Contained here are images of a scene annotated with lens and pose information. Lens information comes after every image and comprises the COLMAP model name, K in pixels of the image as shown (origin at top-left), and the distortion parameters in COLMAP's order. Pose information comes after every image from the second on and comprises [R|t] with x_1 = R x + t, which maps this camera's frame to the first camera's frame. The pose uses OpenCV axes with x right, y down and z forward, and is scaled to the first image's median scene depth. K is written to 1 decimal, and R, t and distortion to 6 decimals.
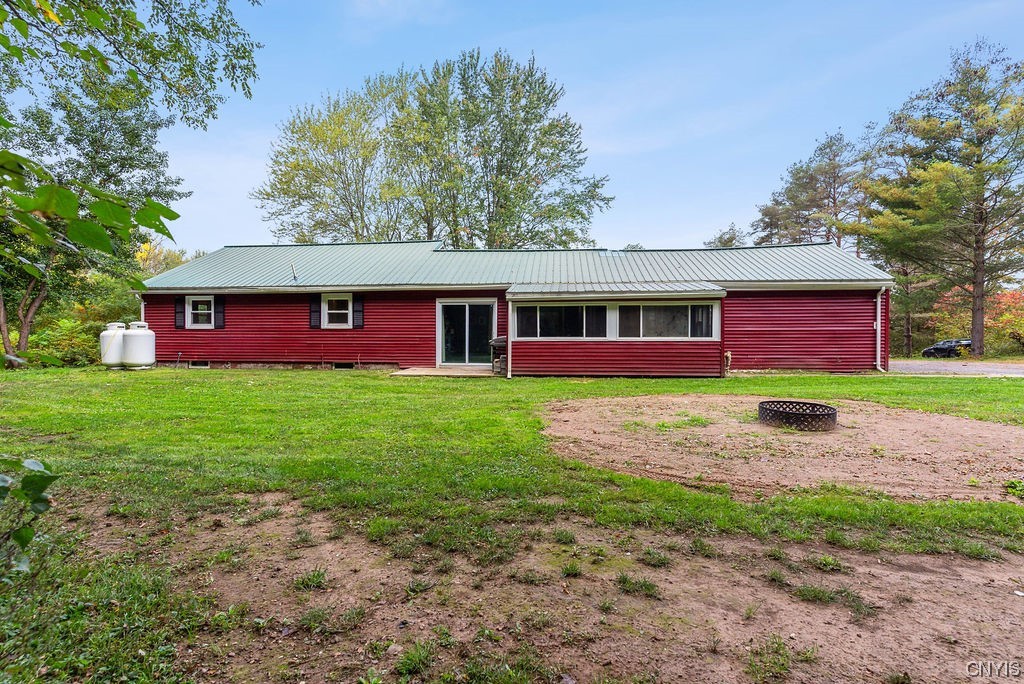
lens RADIAL K [[496.7, 0, 515.6], [0, 496.7, 341.3], [0, 0, 1]] dist [0.033103, 0.000022]
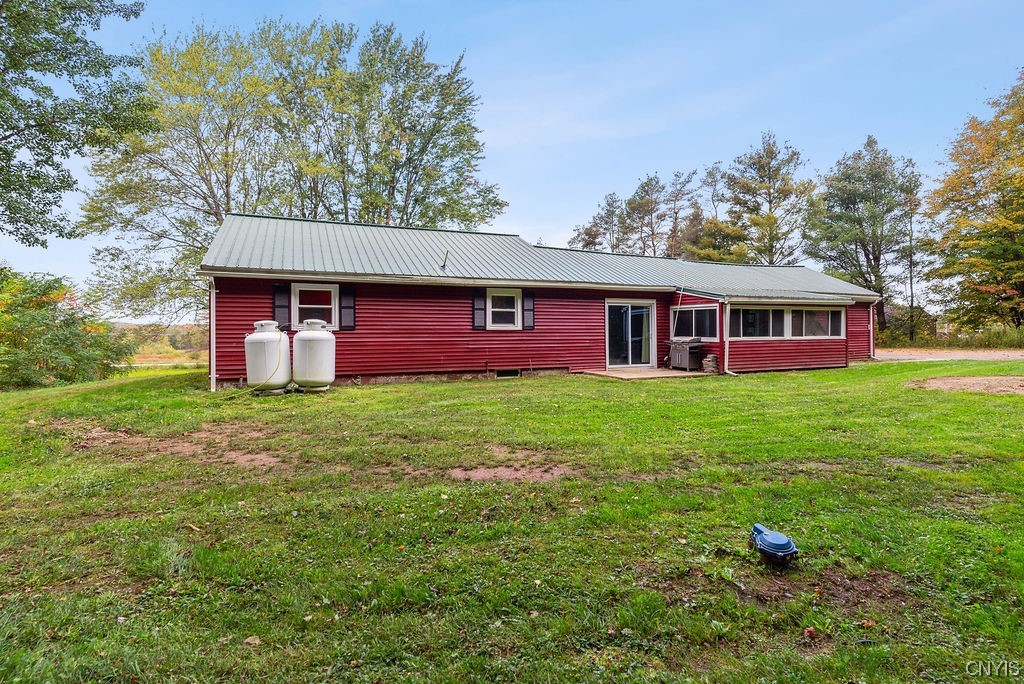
lens RADIAL K [[496.7, 0, 509.9], [0, 496.7, 343.3], [0, 0, 1]] dist [0.033103, 0.000022]
pose [[0.854527, -0.015211, 0.519185, -0.787452], [0.014295, 0.999881, 0.005765, -0.007342], [-0.519211, 0.002495, 0.854643, 0.270458]]
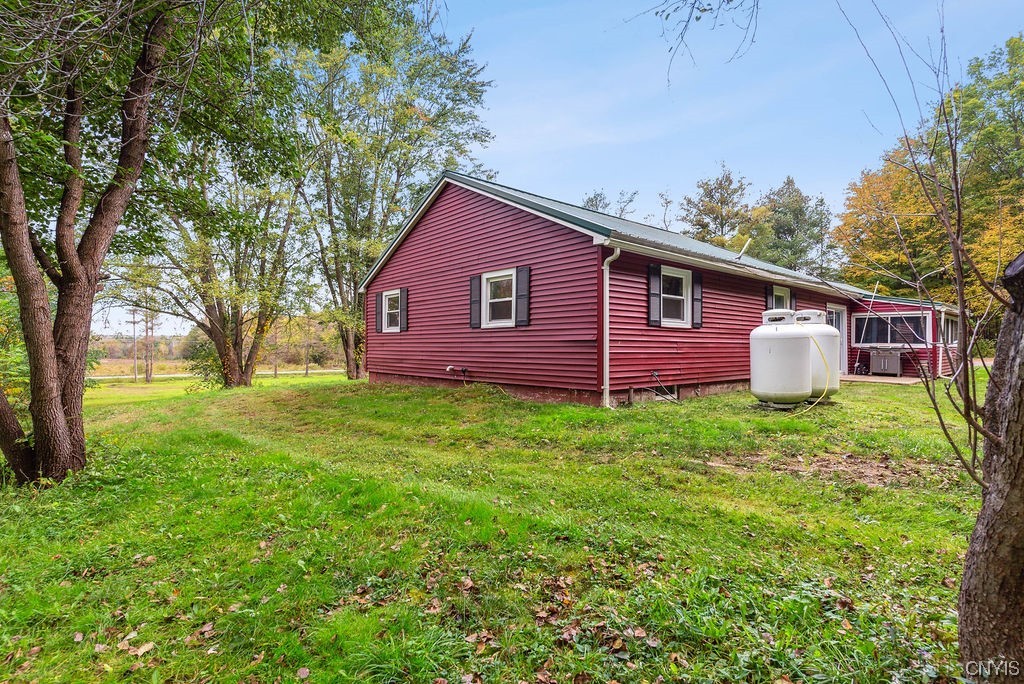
lens RADIAL K [[496.7, 0, 513.4], [0, 496.7, 340.9], [0, 0, 1]] dist [0.033103, 0.000022]
pose [[0.646434, 0.007543, 0.762933, -1.224712], [0.003434, 0.999912, -0.012795, -0.003603], [-0.762962, 0.010891, 0.646351, 0.834272]]
